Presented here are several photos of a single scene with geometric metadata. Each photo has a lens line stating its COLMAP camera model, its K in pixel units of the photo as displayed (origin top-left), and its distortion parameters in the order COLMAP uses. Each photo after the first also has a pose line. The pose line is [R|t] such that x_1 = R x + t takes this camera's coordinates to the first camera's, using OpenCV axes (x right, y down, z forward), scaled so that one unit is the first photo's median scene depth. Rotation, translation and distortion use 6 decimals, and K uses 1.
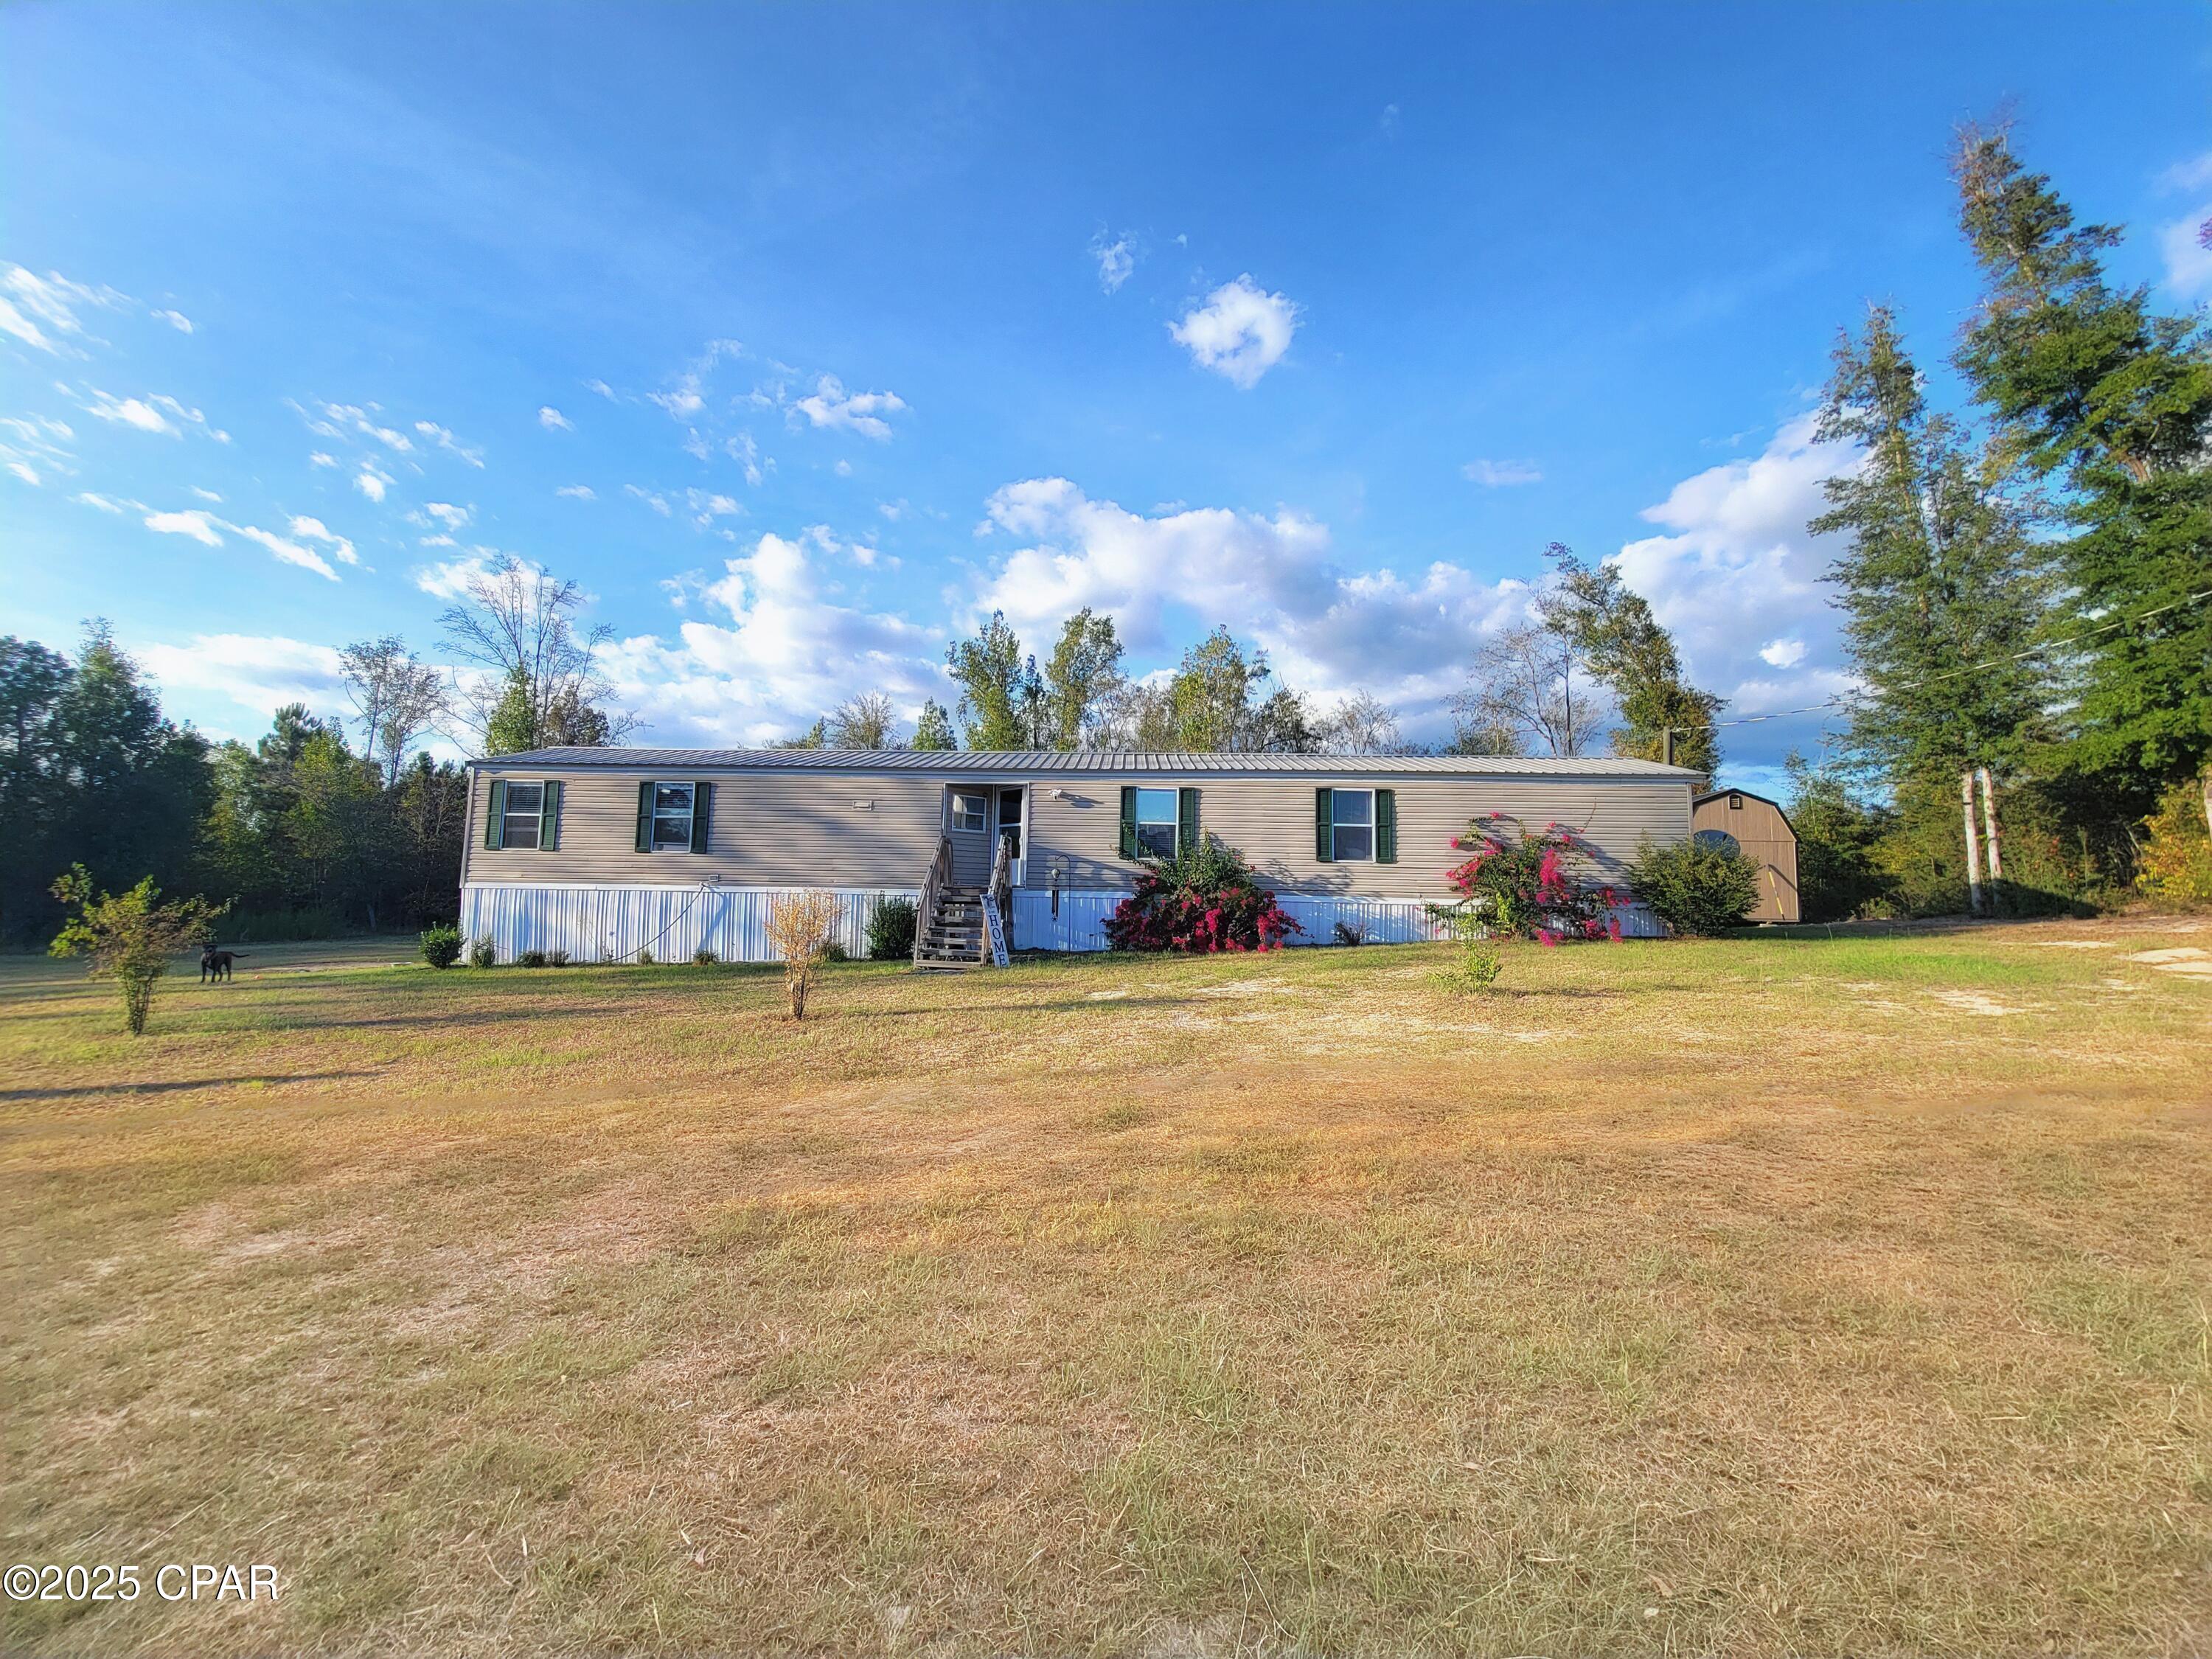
lens RADIAL K [[893.7, 0, 1107.3], [0, 893.7, 824.1], [0, 0, 1]] dist [-0.002394, -0.000048]
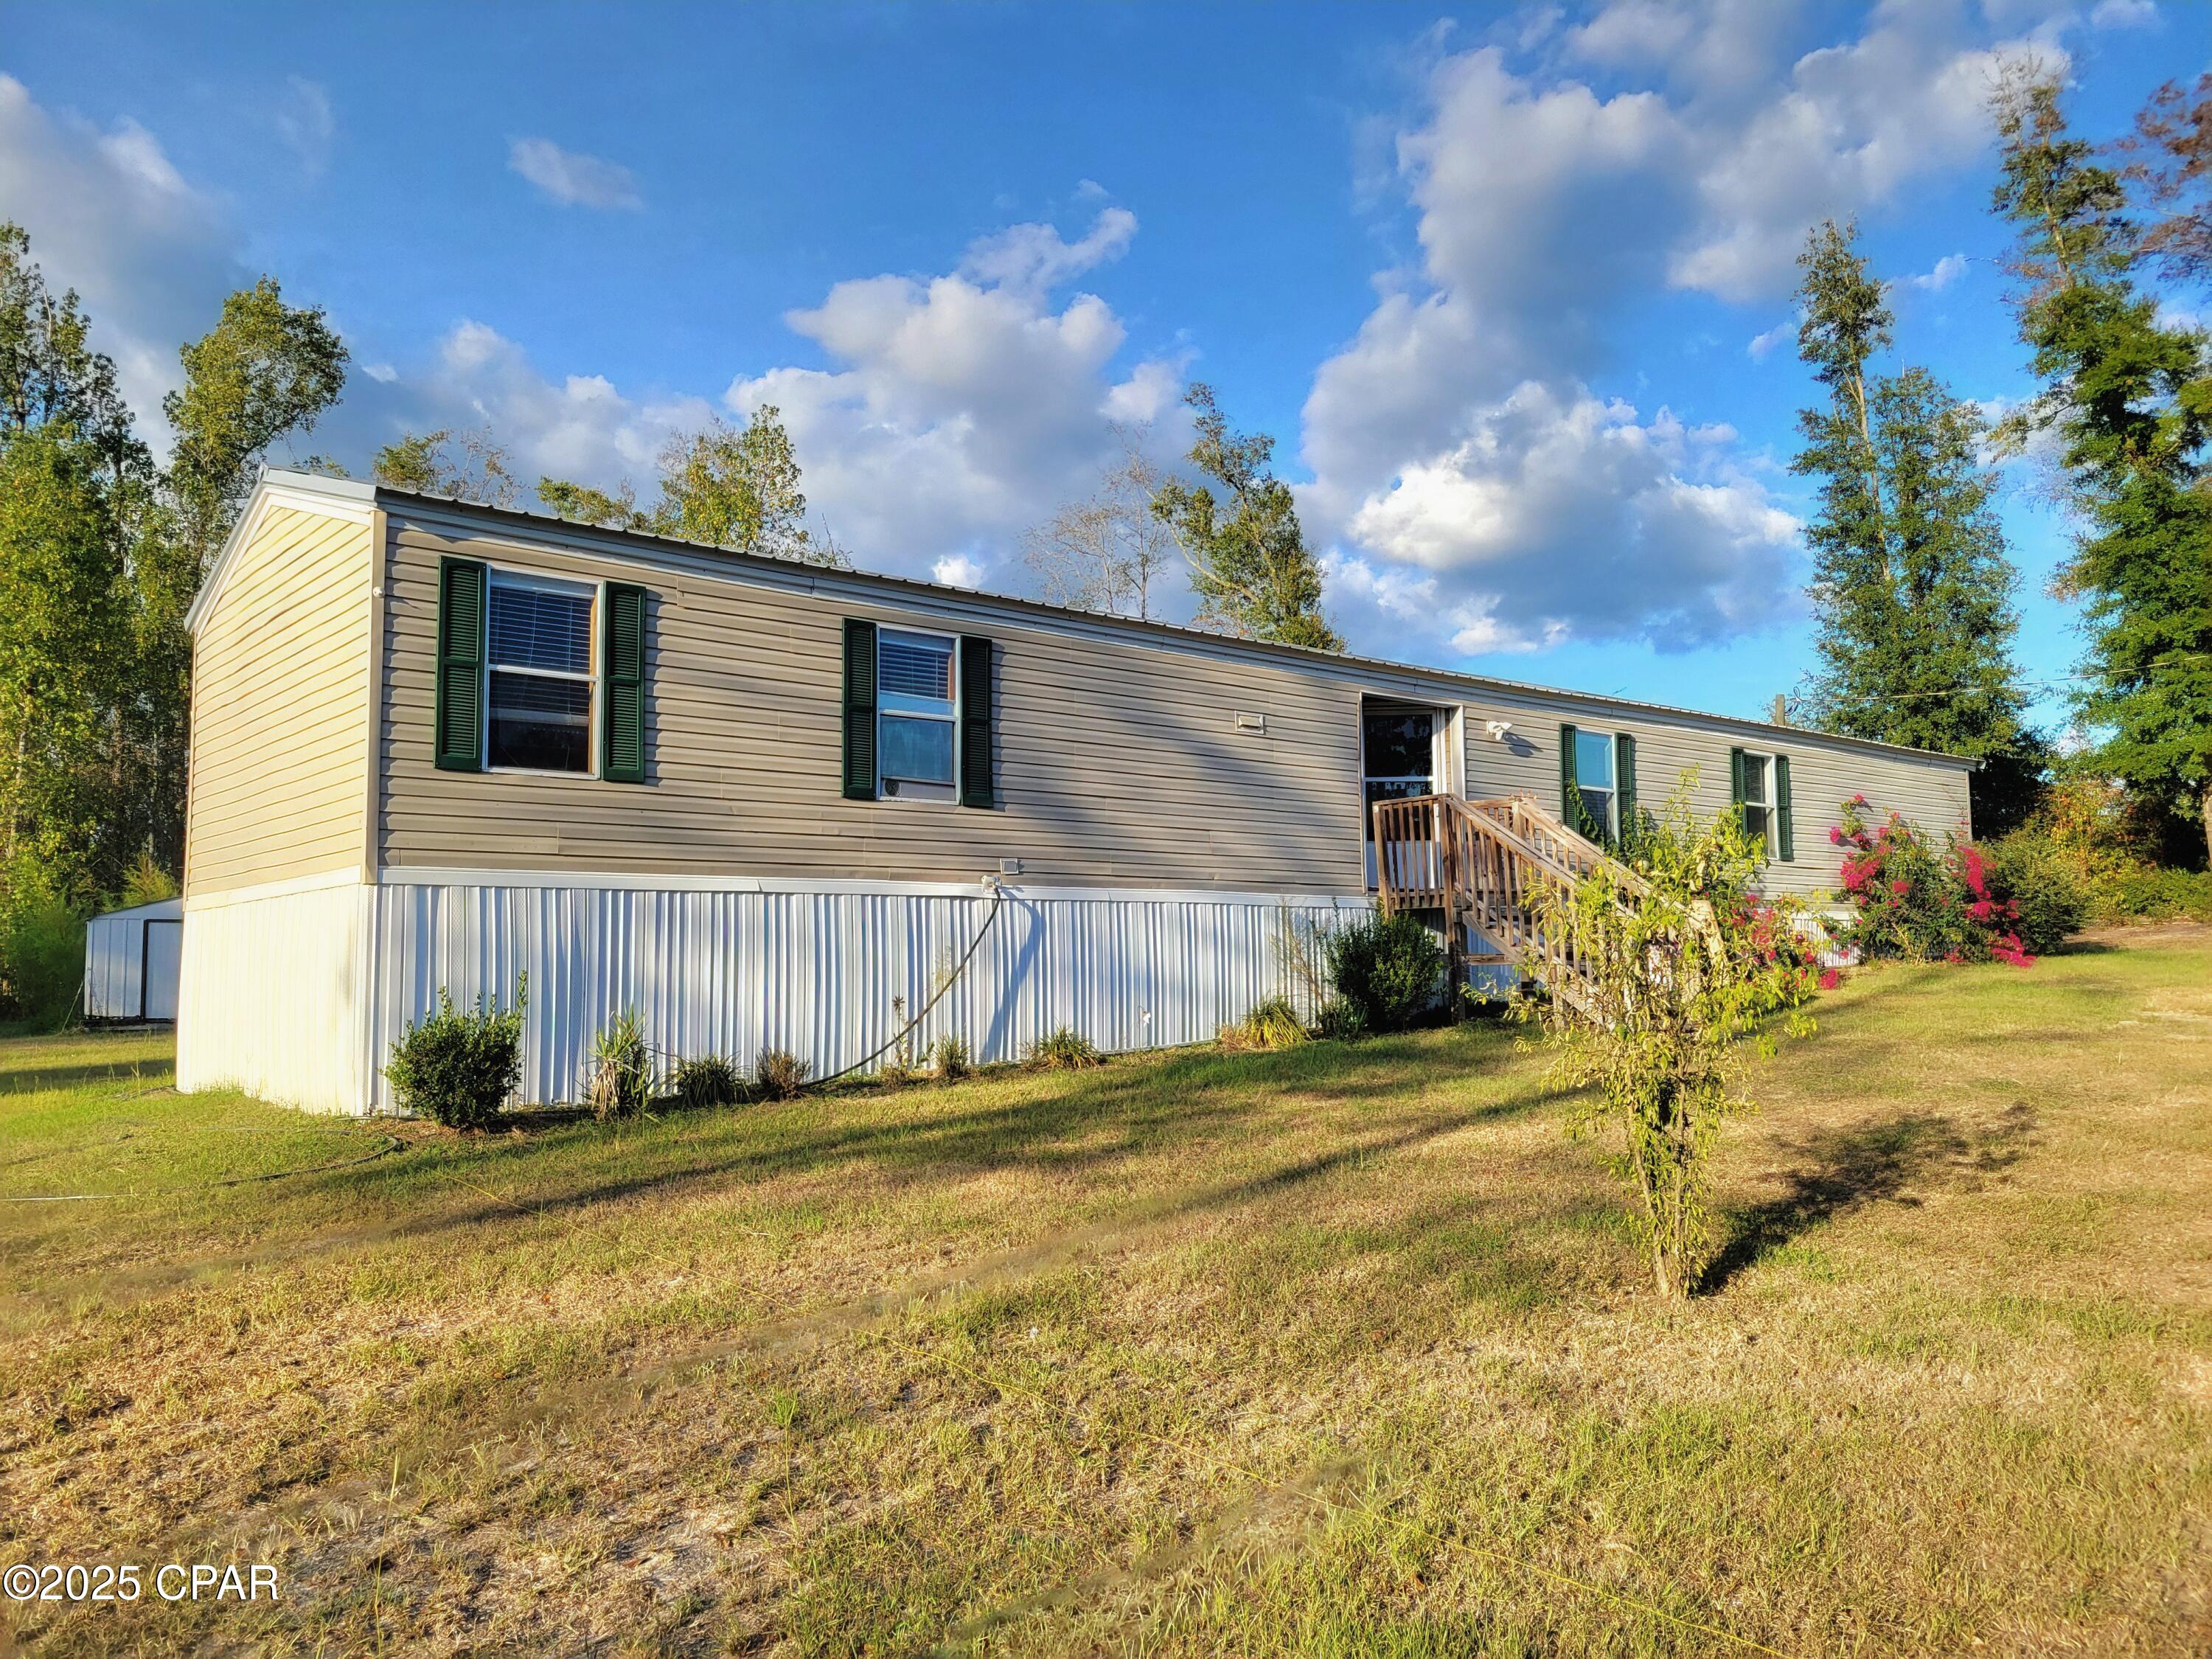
lens RADIAL K [[1668.4, 0, 1107.1], [0, 1668.4, 828.8], [0, 0, 1]] dist [0.035106, -0.000538]
pose [[0.738513, 0.034185, 0.673372, -0.940369], [-0.040288, 0.999167, -0.006540, 0.046079], [-0.673034, -0.022299, 0.739275, 0.383358]]
